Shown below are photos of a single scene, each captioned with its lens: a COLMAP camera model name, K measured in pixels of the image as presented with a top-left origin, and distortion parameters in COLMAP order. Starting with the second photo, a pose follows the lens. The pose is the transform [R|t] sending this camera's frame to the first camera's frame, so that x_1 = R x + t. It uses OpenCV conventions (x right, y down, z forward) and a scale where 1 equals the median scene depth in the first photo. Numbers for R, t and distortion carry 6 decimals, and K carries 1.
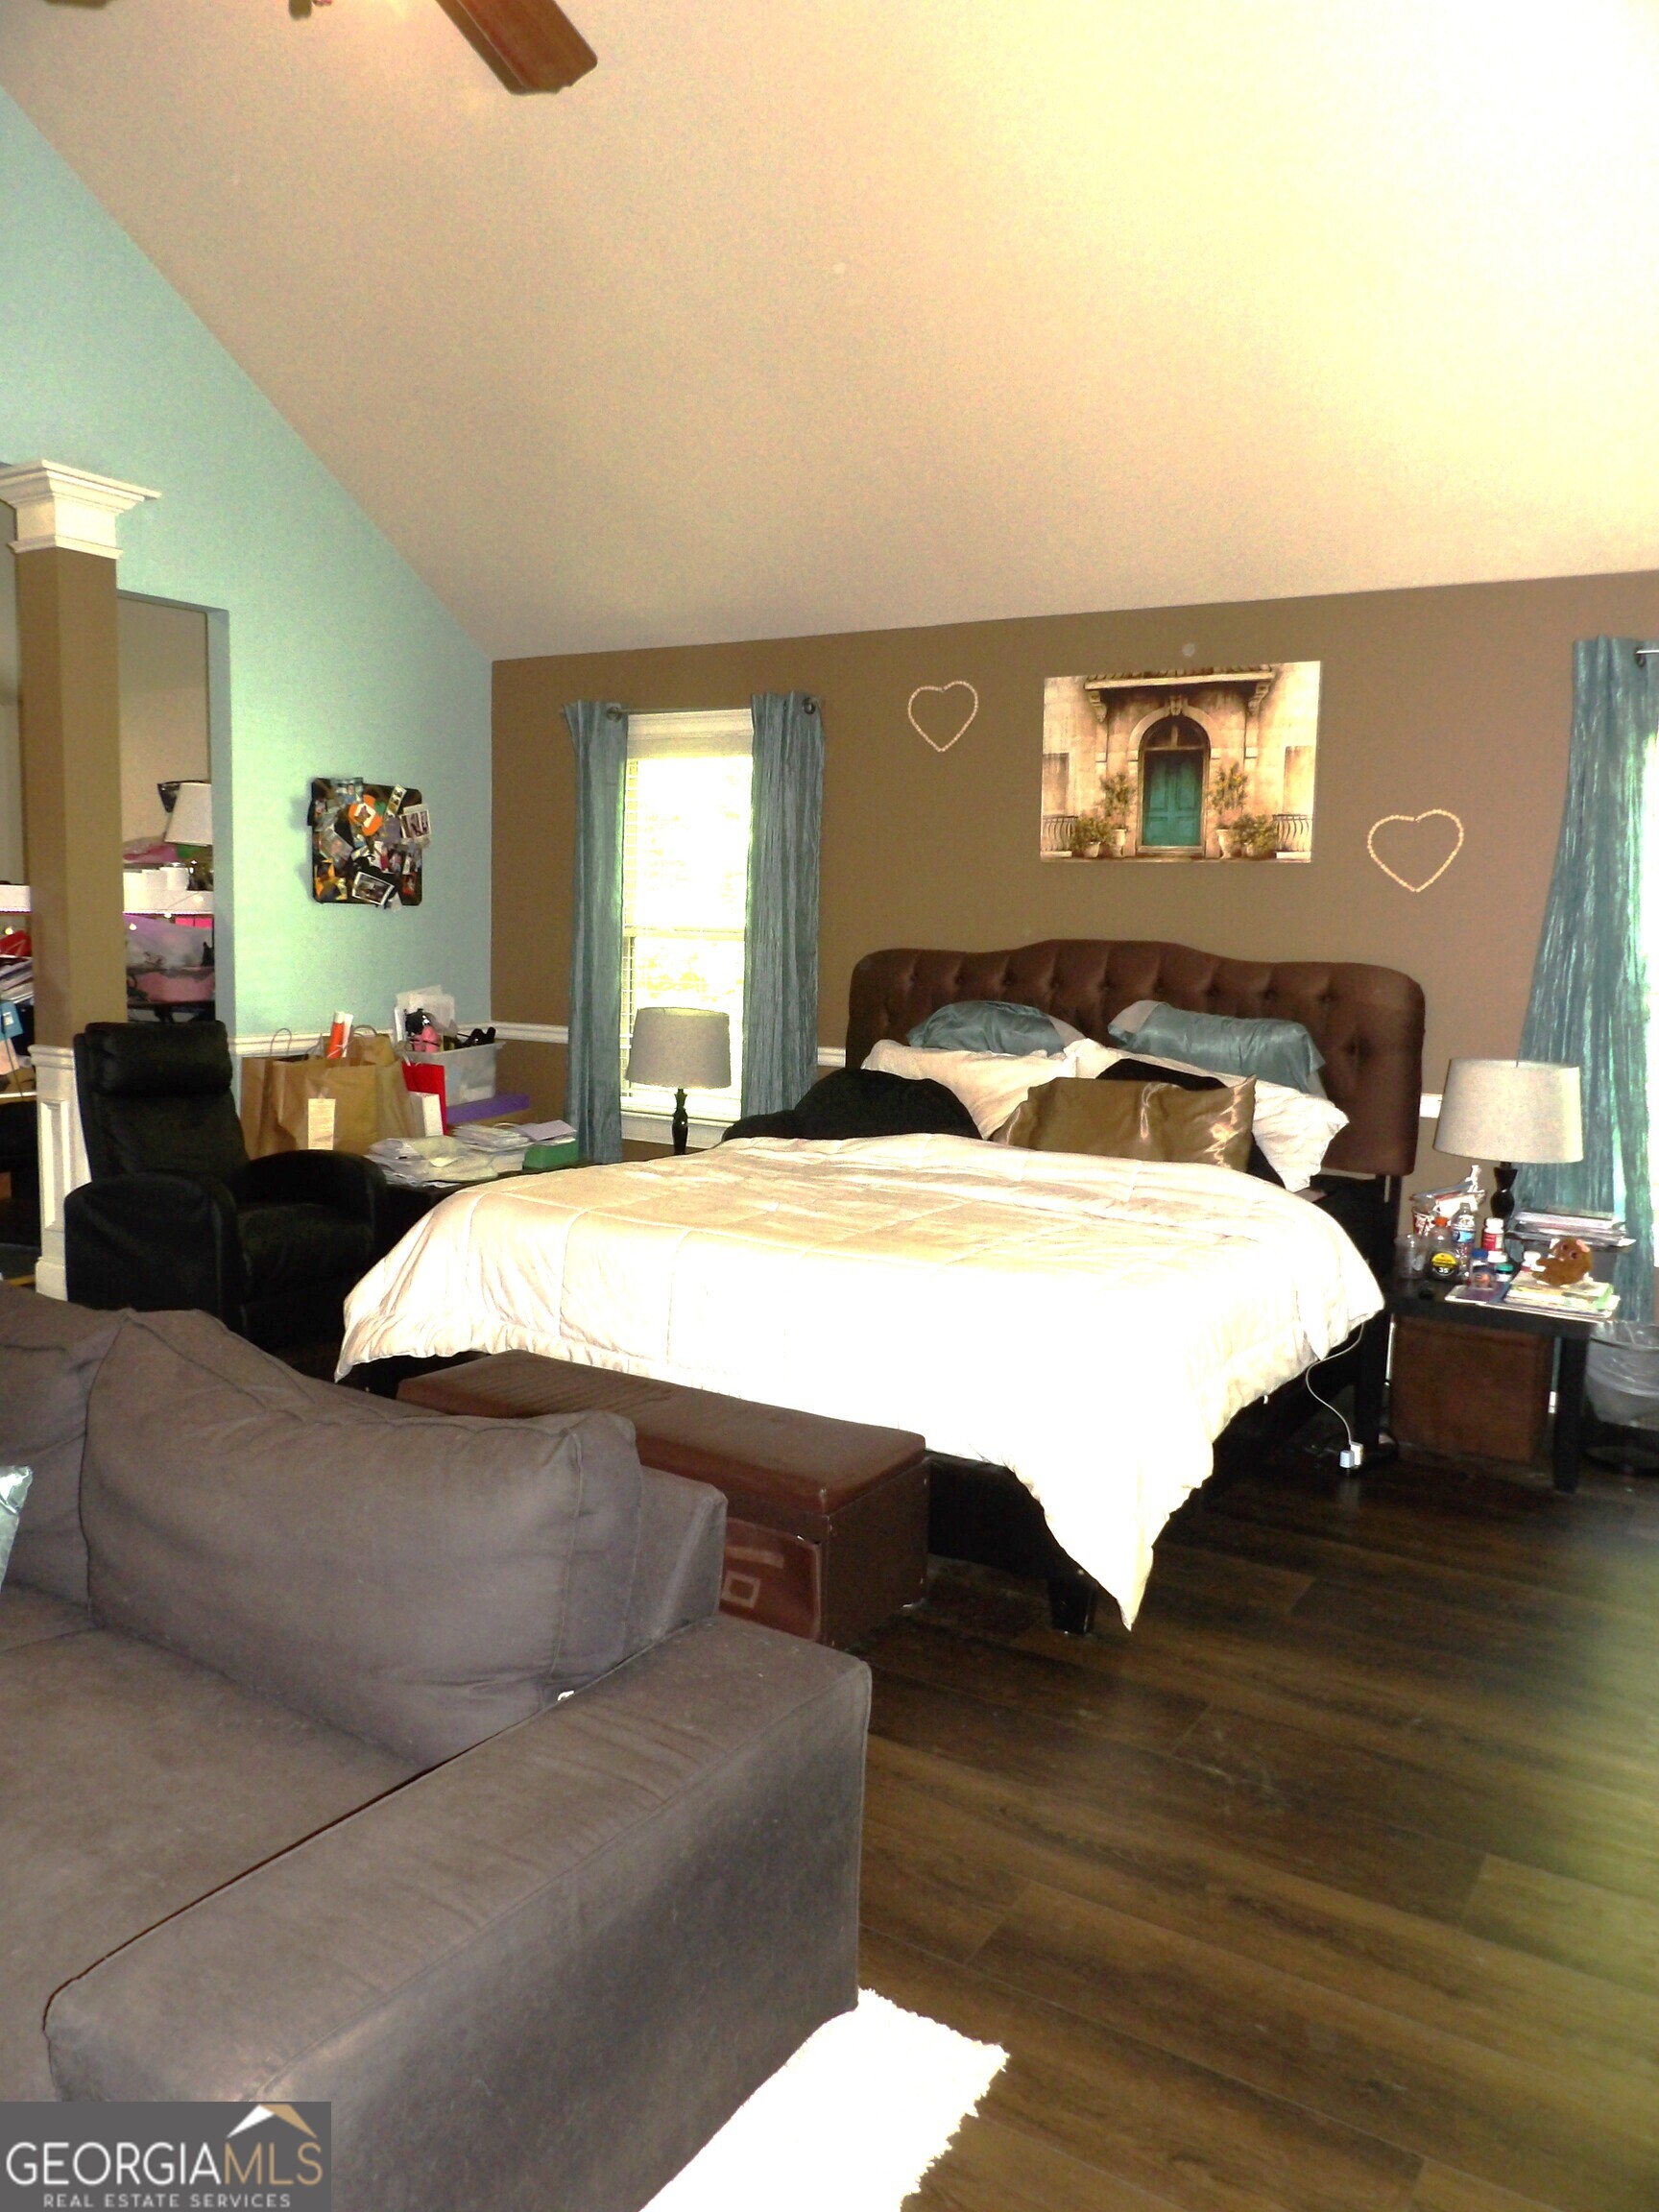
lens RADIAL K [[1585.3, 0, 830.2], [0, 1585.3, 1107.5], [0, 0, 1]] dist [-0.020109, 0.019444]
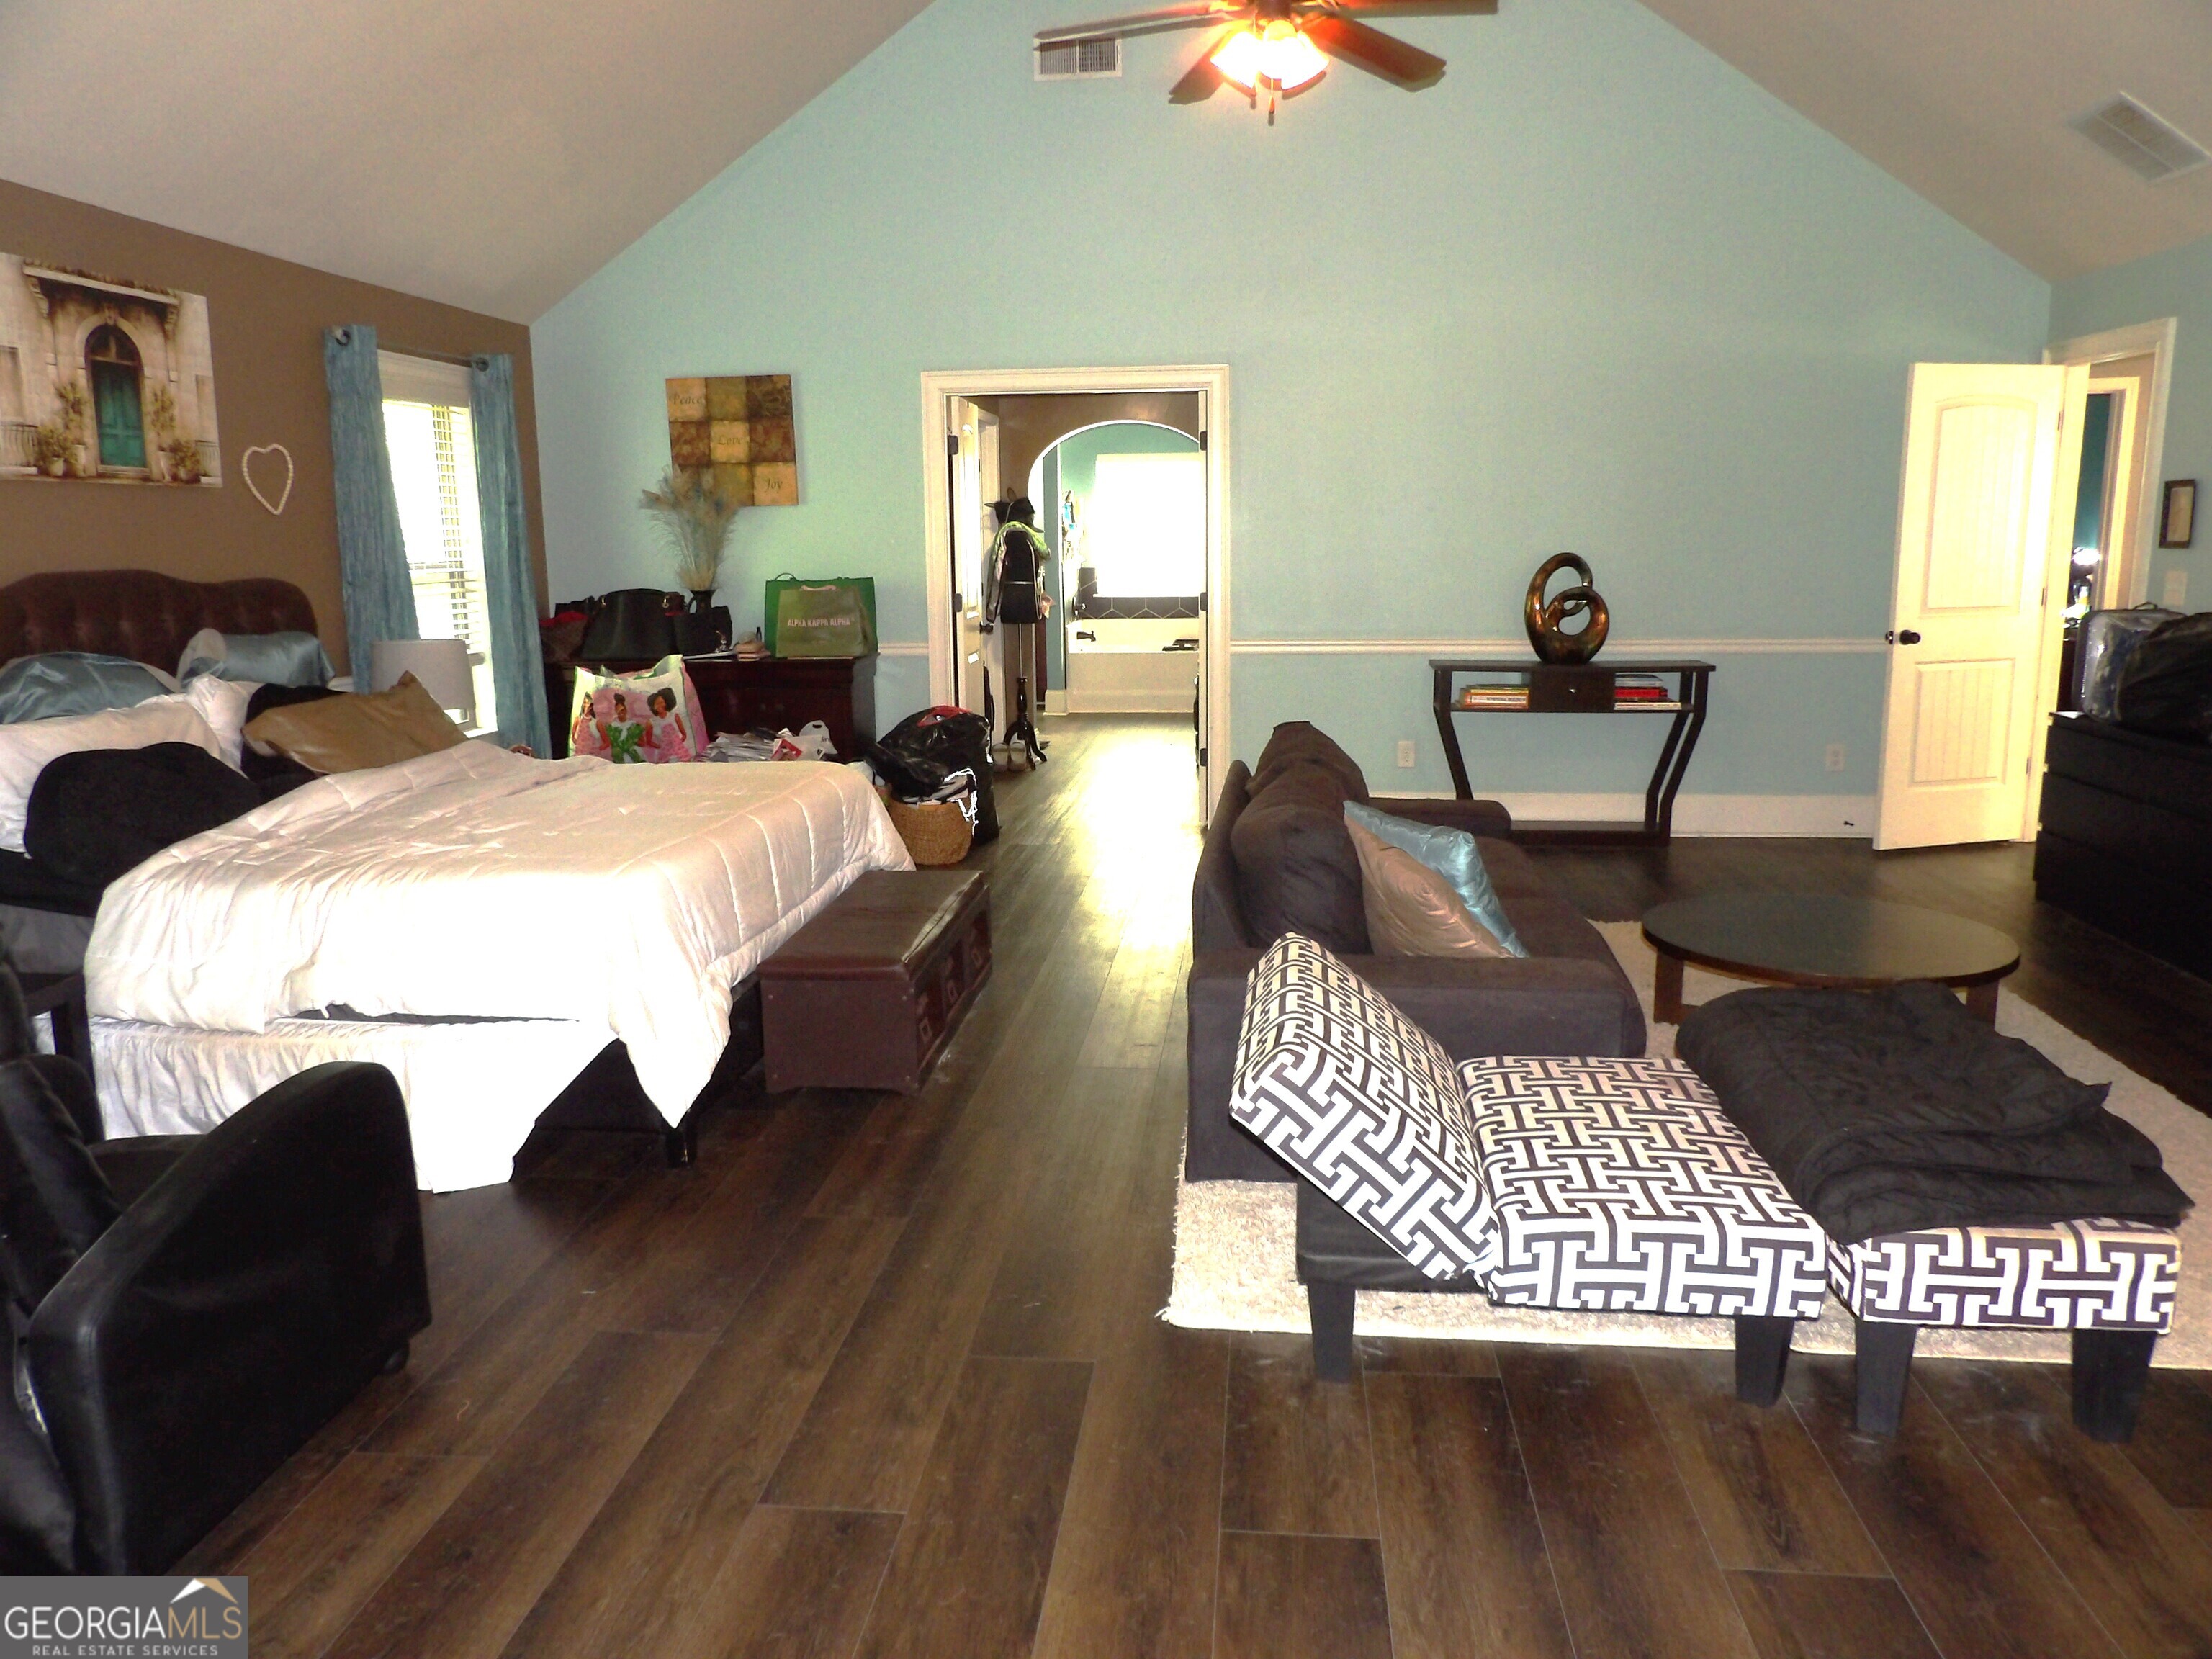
lens RADIAL K [[1585.3, 0, 1107.2], [0, 1585.3, 826.8], [0, 0, 1]] dist [-0.020109, 0.019444]
pose [[-0.437297, -0.193316, 0.878294, -0.909979], [0.090714, 0.962160, 0.256941, -0.147980], [-0.894730, 0.192034, -0.403213, 0.902326]]
